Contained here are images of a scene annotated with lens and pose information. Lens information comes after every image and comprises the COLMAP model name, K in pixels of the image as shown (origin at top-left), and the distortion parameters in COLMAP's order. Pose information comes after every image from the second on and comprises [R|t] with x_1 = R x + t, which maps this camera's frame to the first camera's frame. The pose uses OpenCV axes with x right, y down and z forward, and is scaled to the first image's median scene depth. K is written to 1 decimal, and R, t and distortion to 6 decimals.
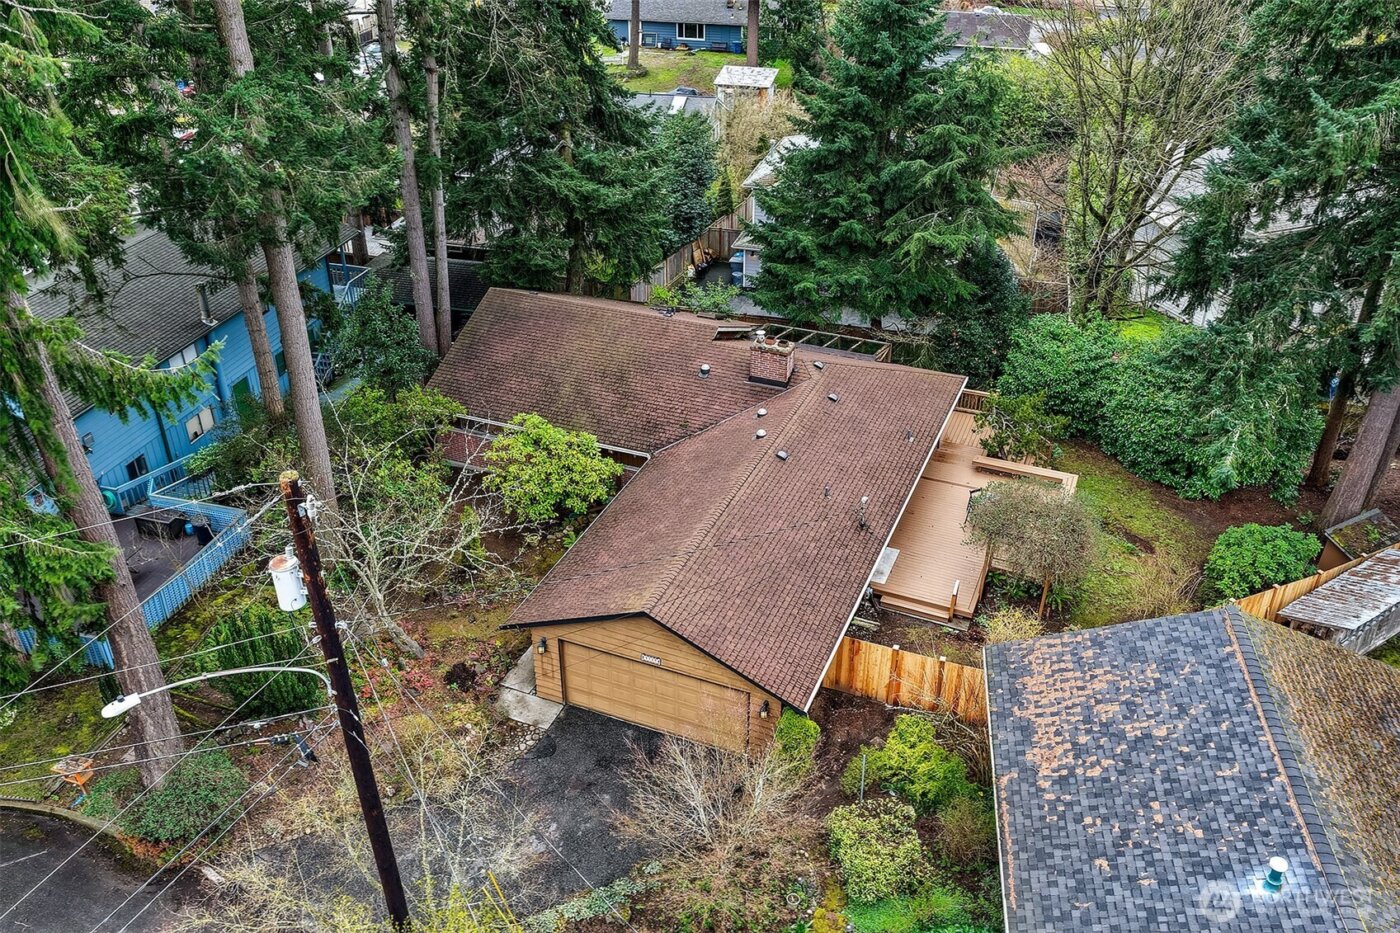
lens RADIAL K [[1128.9, 0, 670.1], [0, 1128.9, 468.5], [0, 0, 1]] dist [-0.000860, -0.000096]
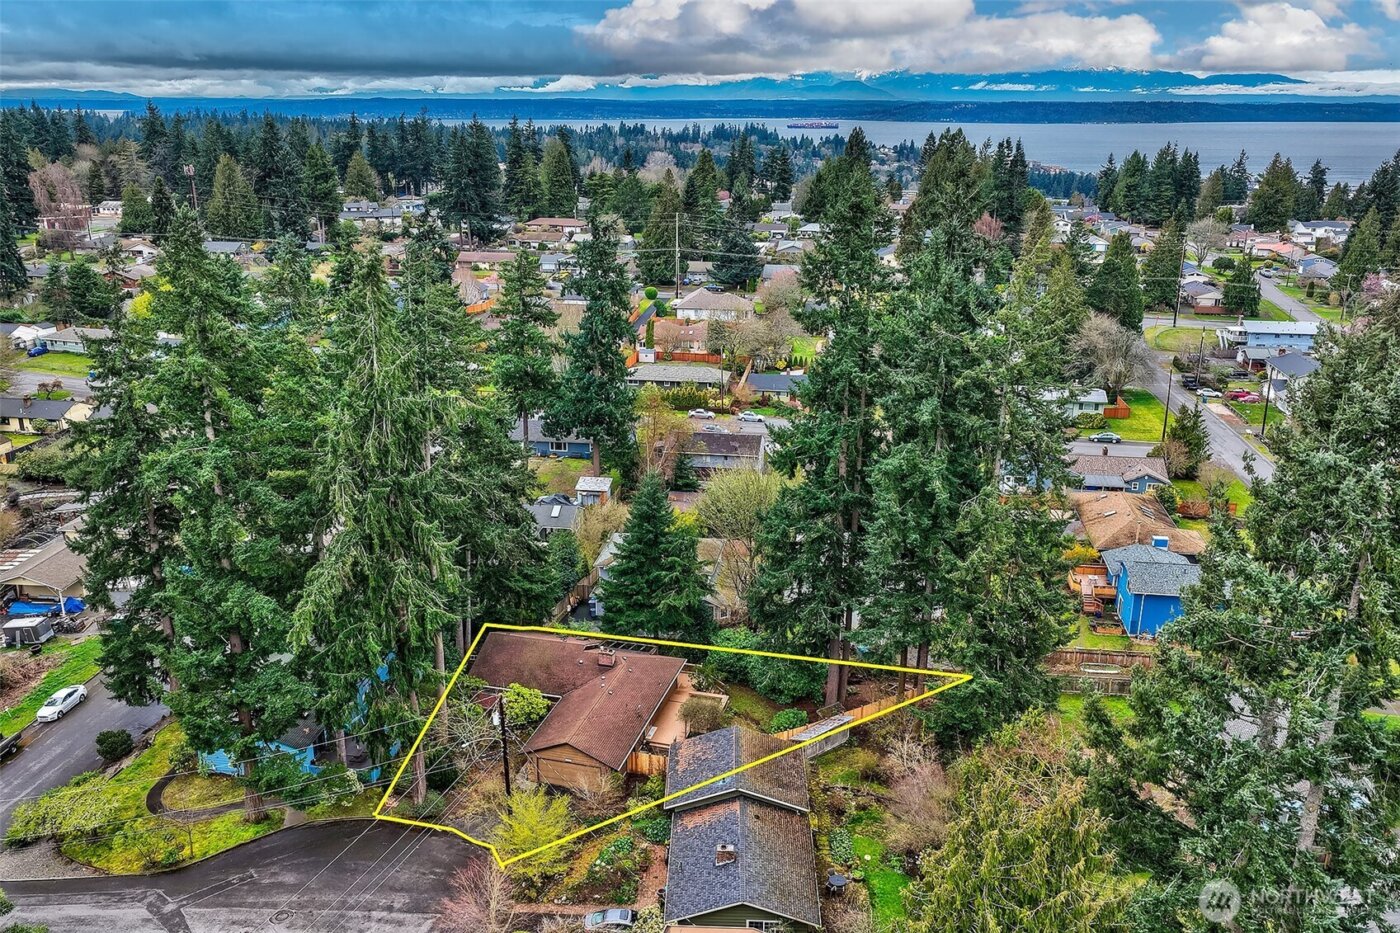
lens RADIAL K [[1128.9, 0, 670.1], [0, 1128.9, 468.5], [0, 0, 1]] dist [-0.000860, -0.000096]
pose [[0.991622, -0.032657, 0.124975, -0.066374], [0.061663, 0.969832, -0.235845, 0.091947], [-0.113503, 0.241575, 0.963721, -1.432528]]
